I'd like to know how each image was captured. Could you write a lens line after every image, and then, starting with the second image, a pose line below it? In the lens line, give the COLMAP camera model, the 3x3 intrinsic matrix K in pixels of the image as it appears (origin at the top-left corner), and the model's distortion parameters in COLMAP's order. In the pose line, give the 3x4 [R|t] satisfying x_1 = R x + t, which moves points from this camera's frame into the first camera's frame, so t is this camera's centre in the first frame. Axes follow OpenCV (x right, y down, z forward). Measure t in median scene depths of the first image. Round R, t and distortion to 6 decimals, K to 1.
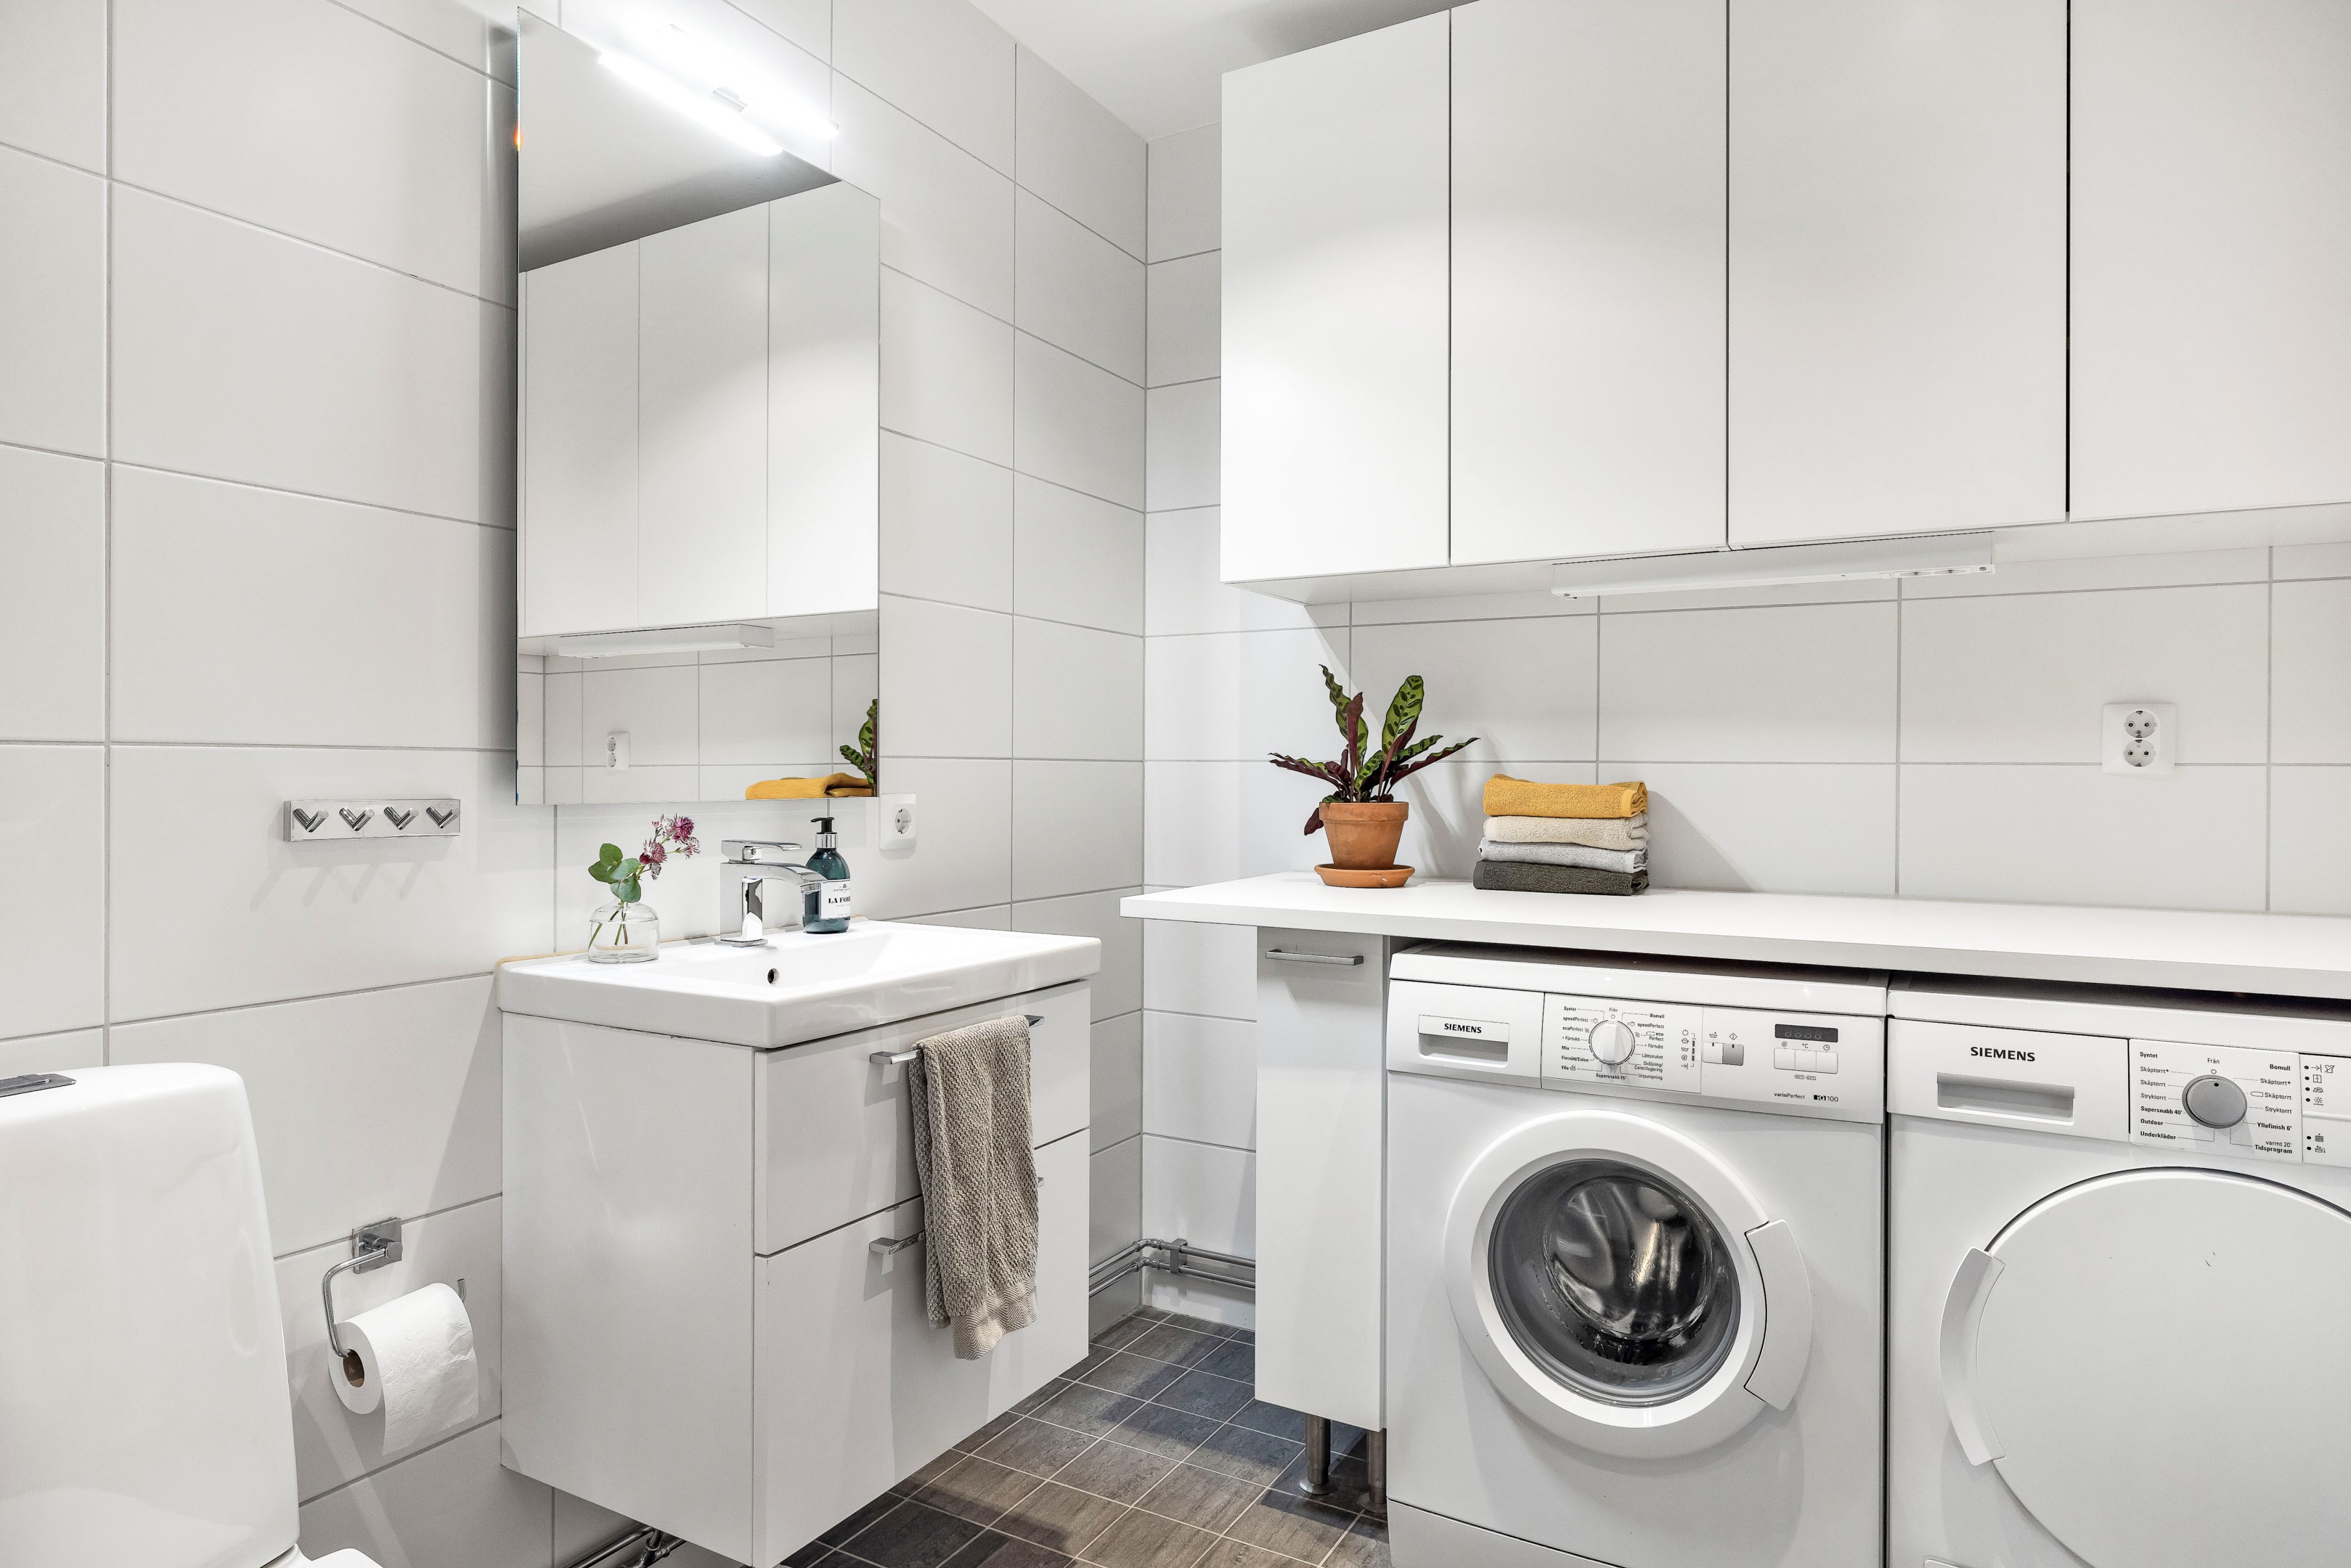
lens RADIAL K [[1363.0, 0, 1159.9], [0, 1363.0, 785.5], [0, 0, 1]] dist [-0.004911, 0.000575]
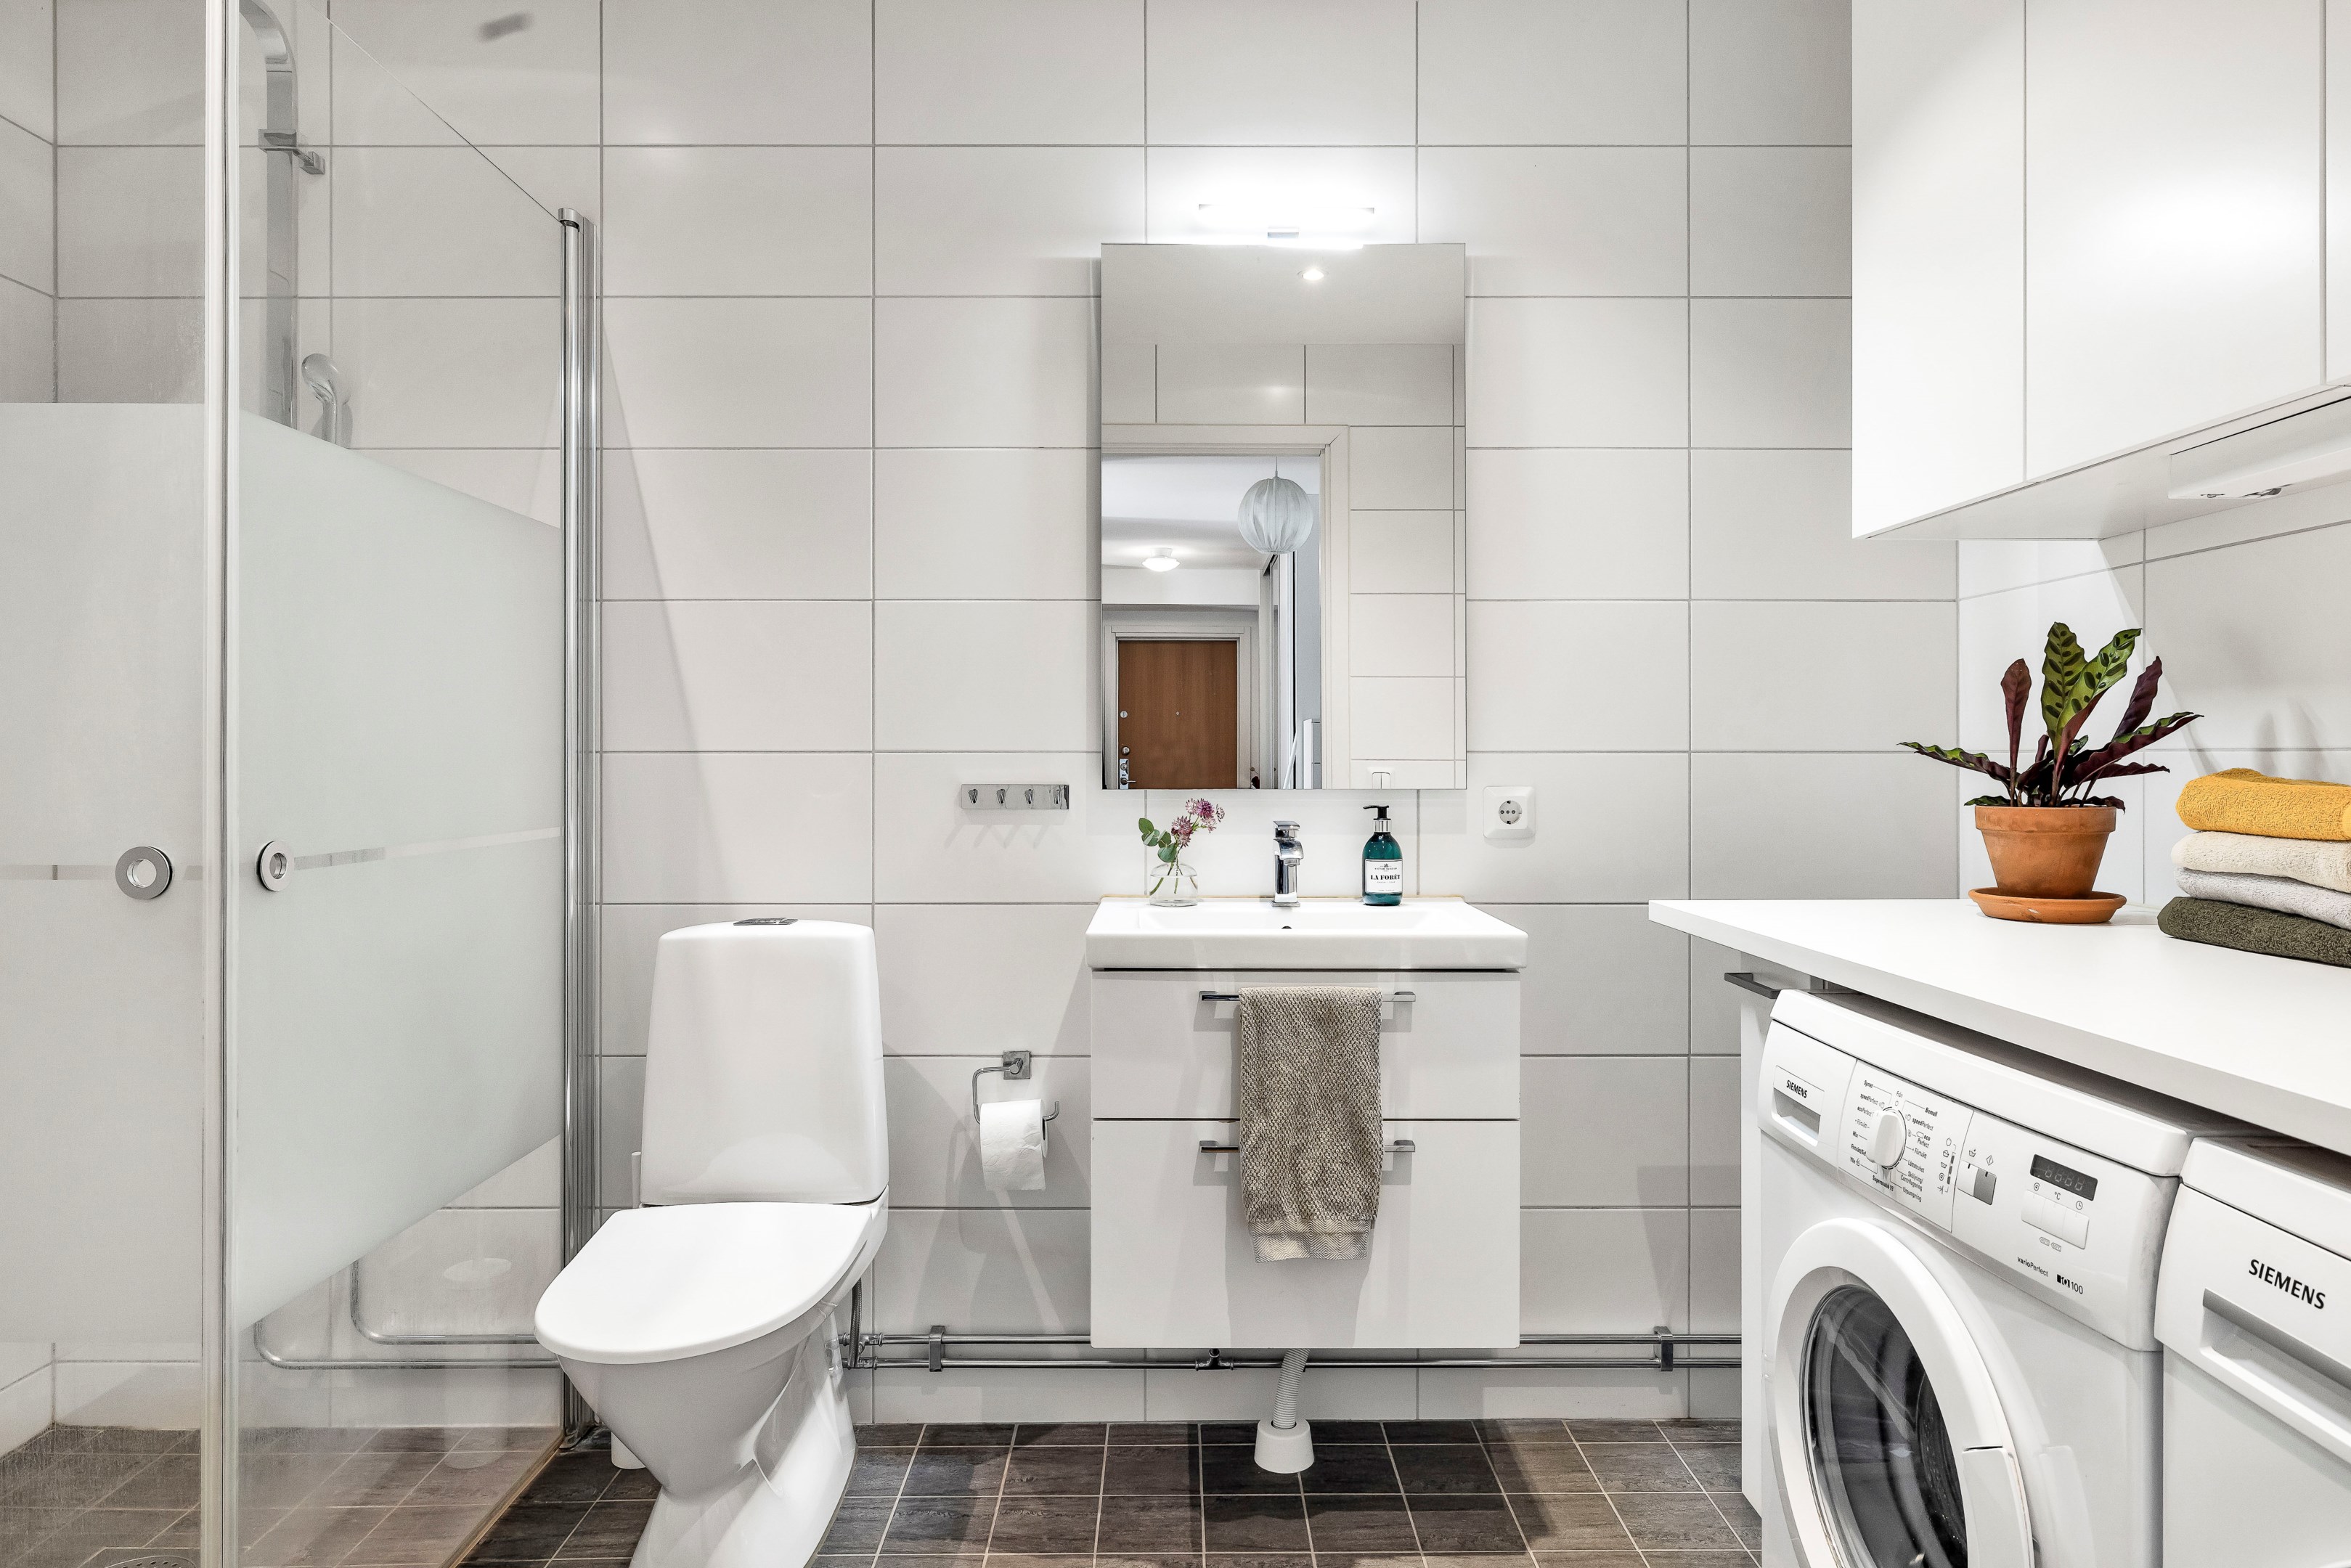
lens RADIAL K [[1363.0, 0, 1162.1], [0, 1363.0, 769.0], [0, 0, 1]] dist [-0.004911, 0.000575]
pose [[0.504852, 0.001223, -0.863205, 0.755450], [-0.006645, 0.999975, -0.002469, -0.003932], [0.863181, 0.006983, 0.504847, 0.292980]]
